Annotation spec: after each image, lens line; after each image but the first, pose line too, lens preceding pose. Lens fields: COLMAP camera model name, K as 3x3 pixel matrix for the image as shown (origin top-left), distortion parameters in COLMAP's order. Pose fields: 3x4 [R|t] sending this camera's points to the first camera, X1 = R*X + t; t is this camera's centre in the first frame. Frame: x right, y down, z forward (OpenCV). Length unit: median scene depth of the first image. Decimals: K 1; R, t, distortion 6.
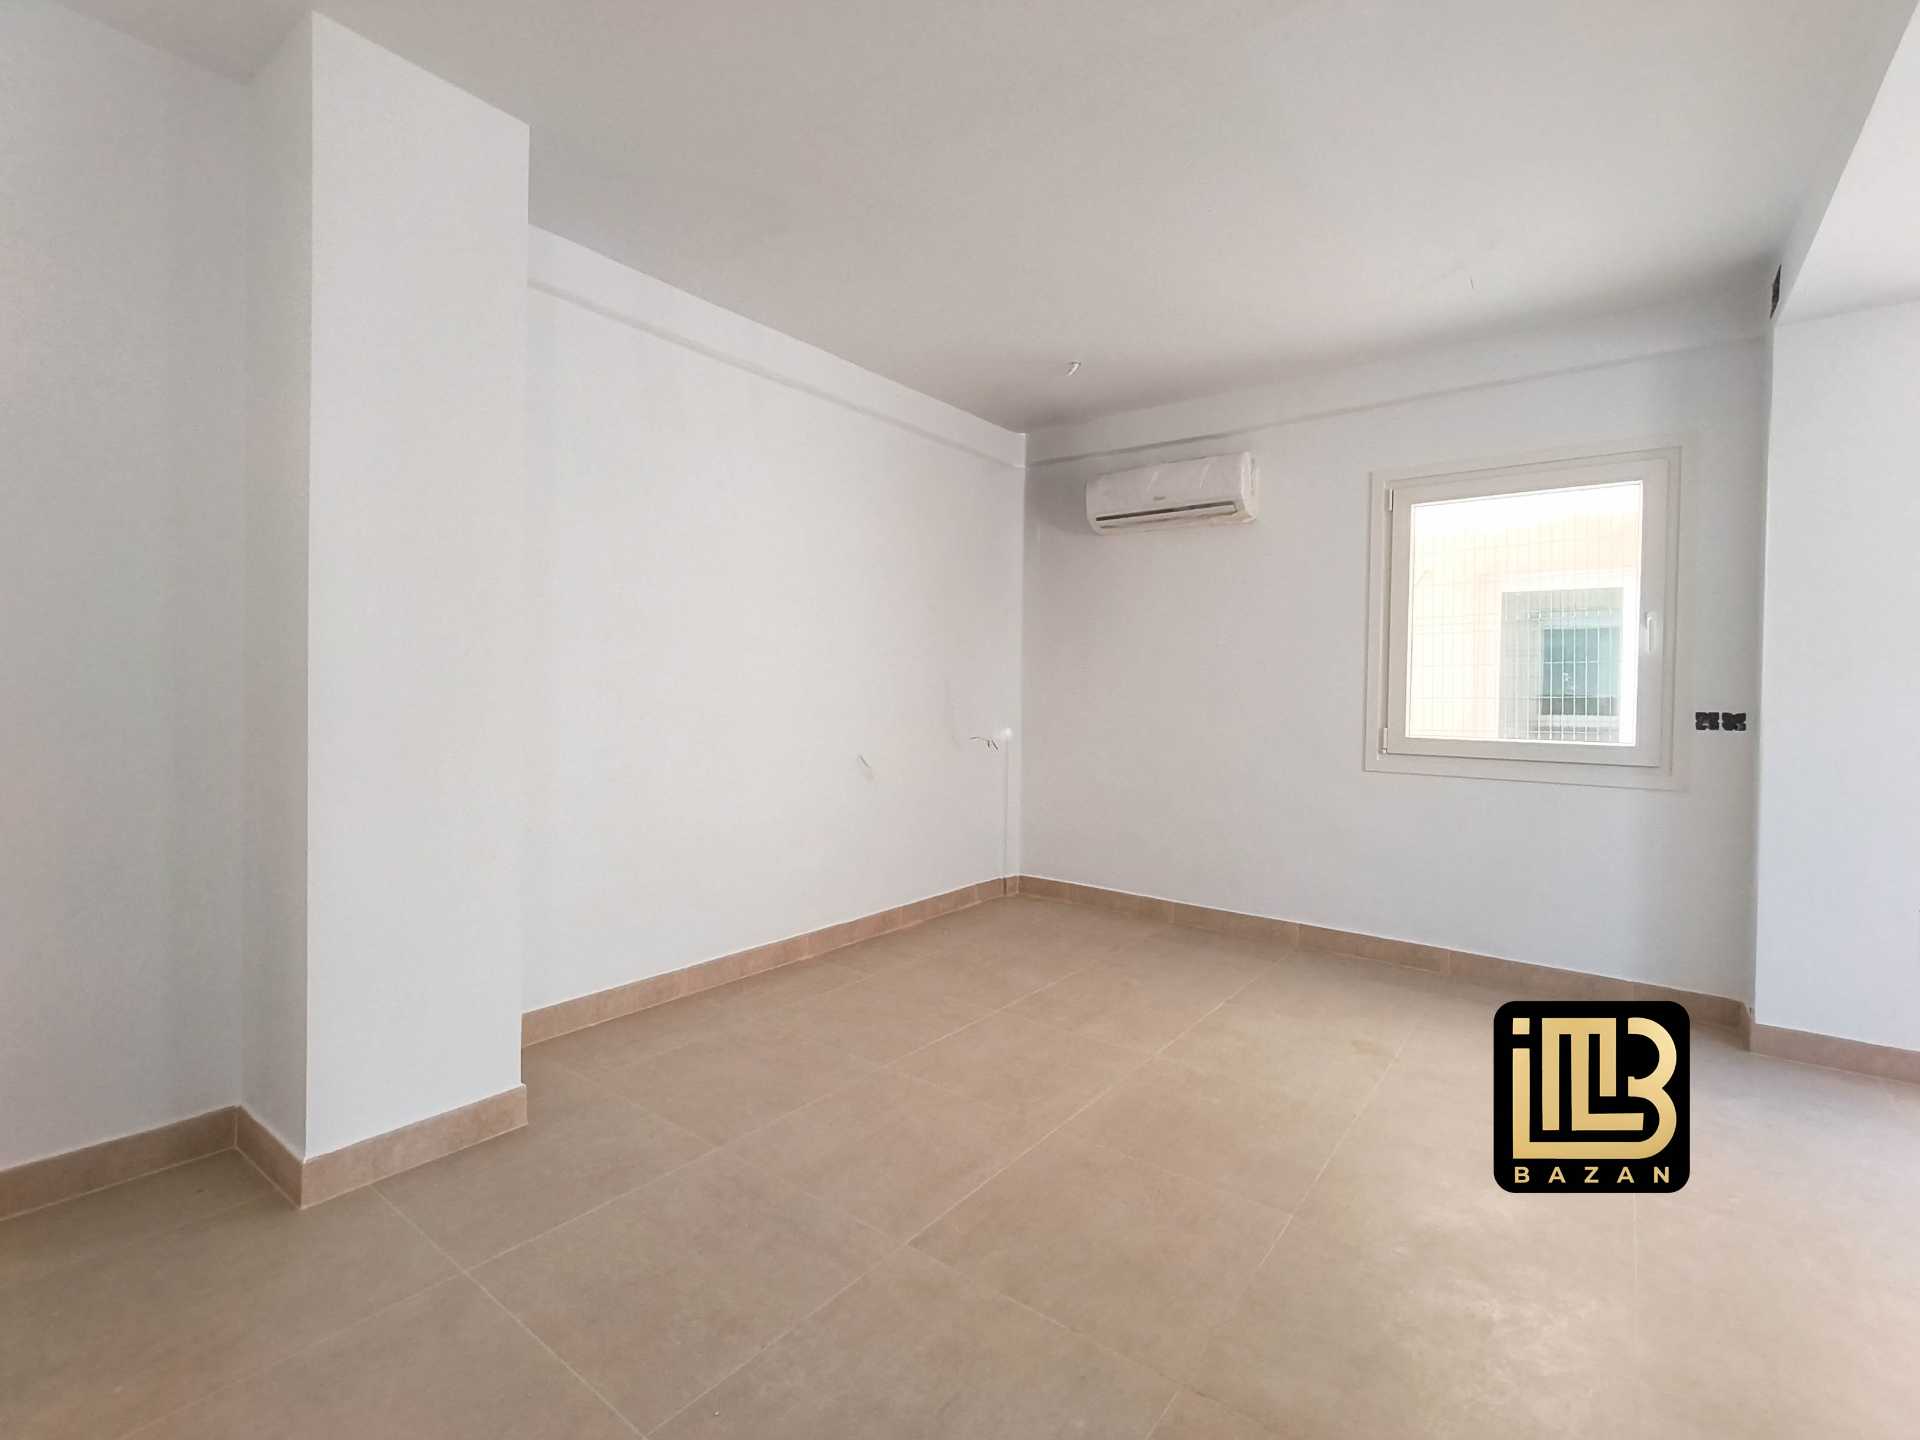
lens RADIAL K [[887.8, 0, 947.9], [0, 887.8, 703.0], [0, 0, 1]] dist [-0.003025, -0.000229]
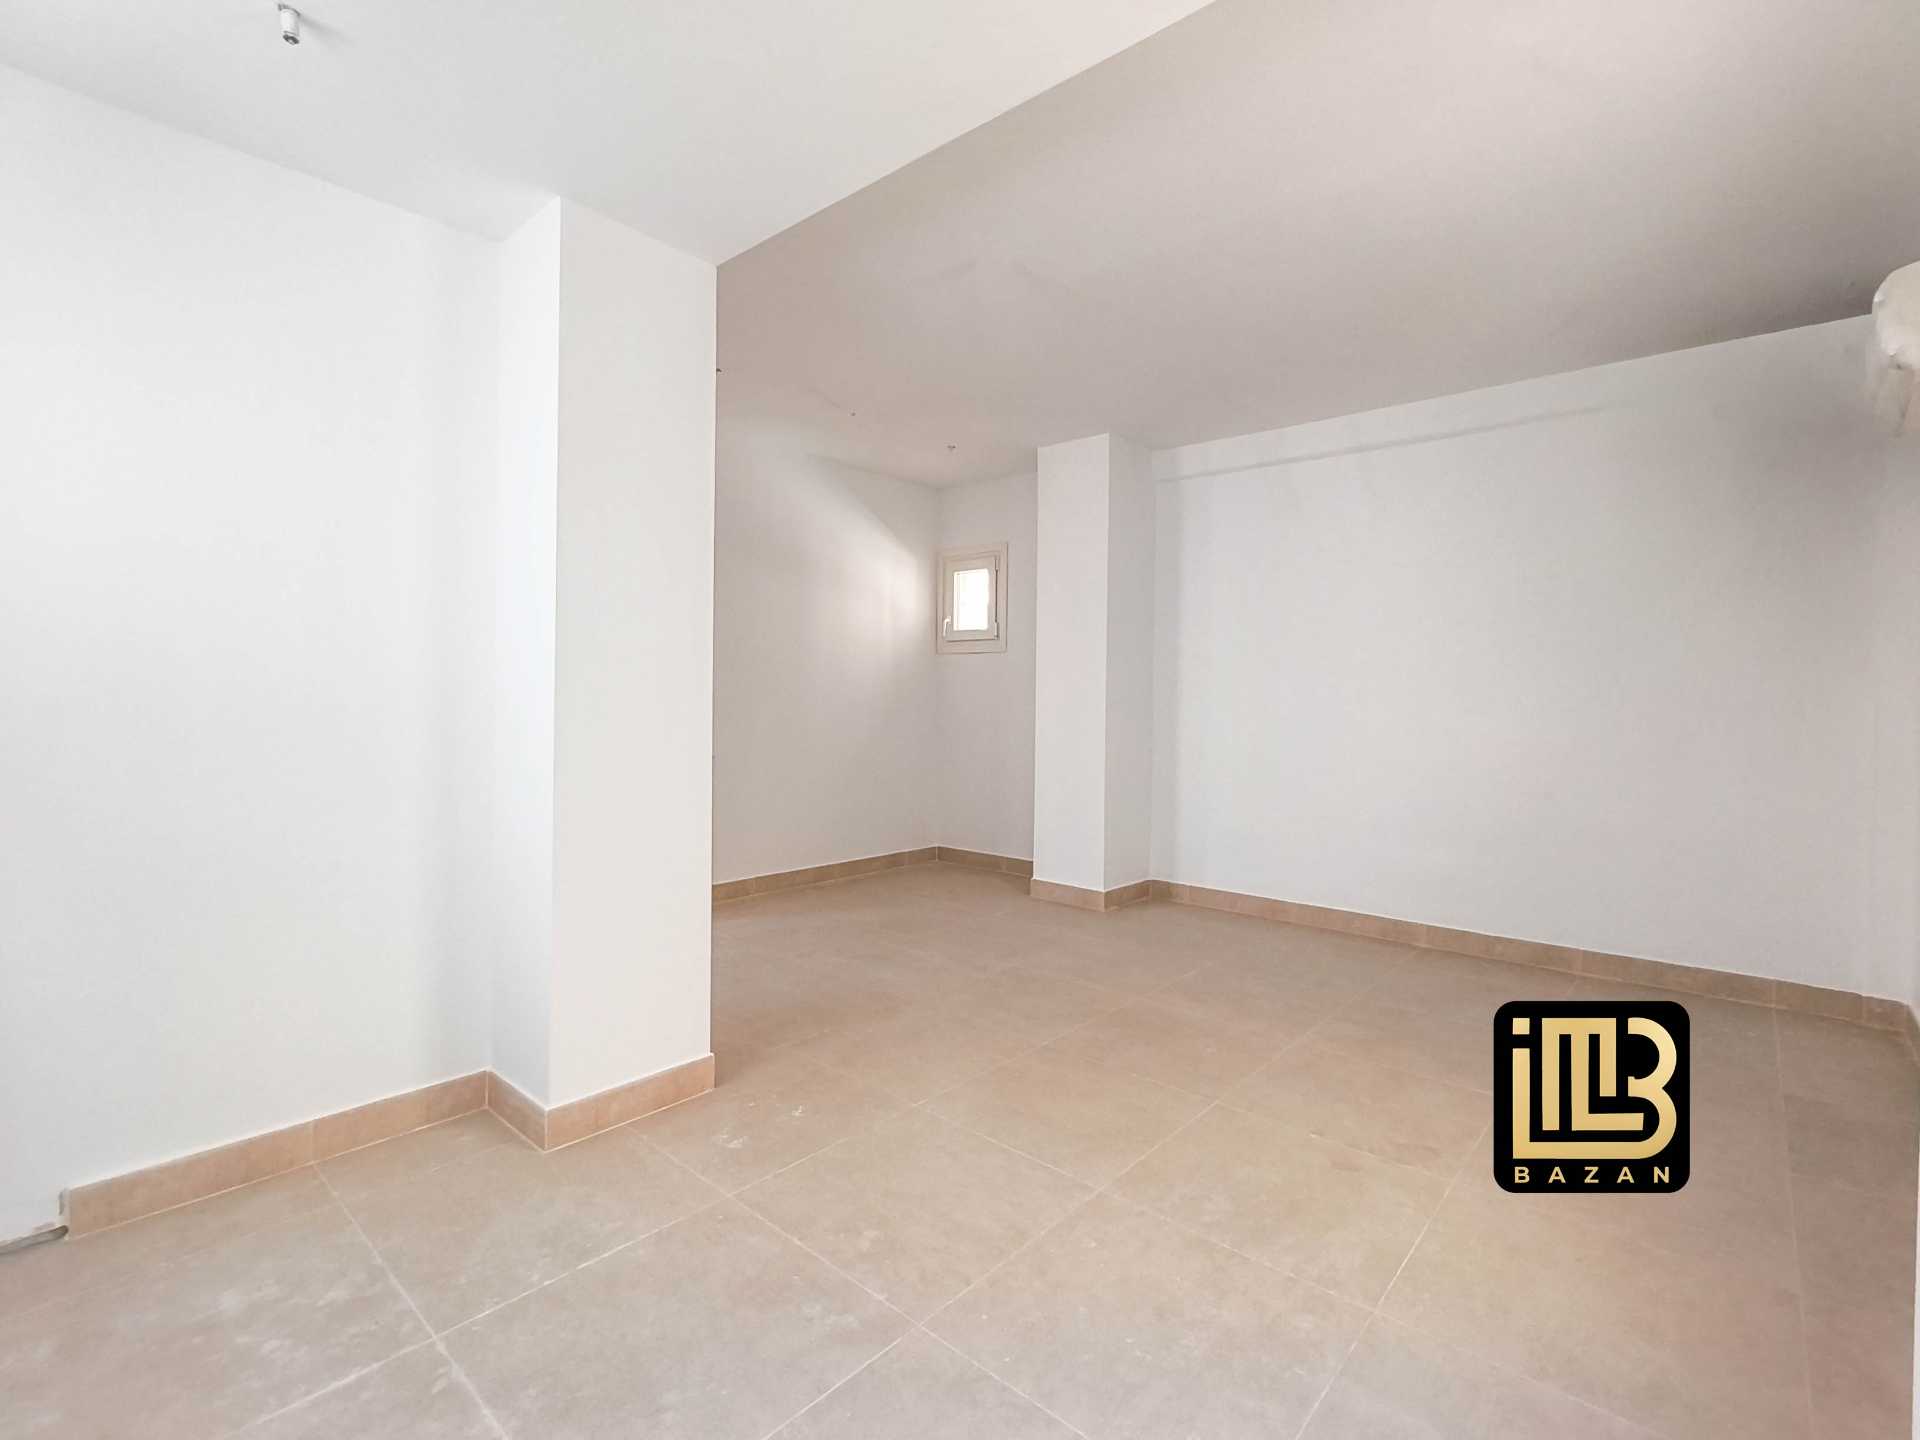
lens RADIAL K [[893.1, 0, 966.5], [0, 893.1, 706.0], [0, 0, 1]] dist [-0.000501, -0.000031]
pose [[-0.079078, -0.007579, -0.996840, 1.112481], [-0.024178, 0.999692, -0.005683, 0.007782], [0.996575, 0.023653, -0.079237, 0.564338]]
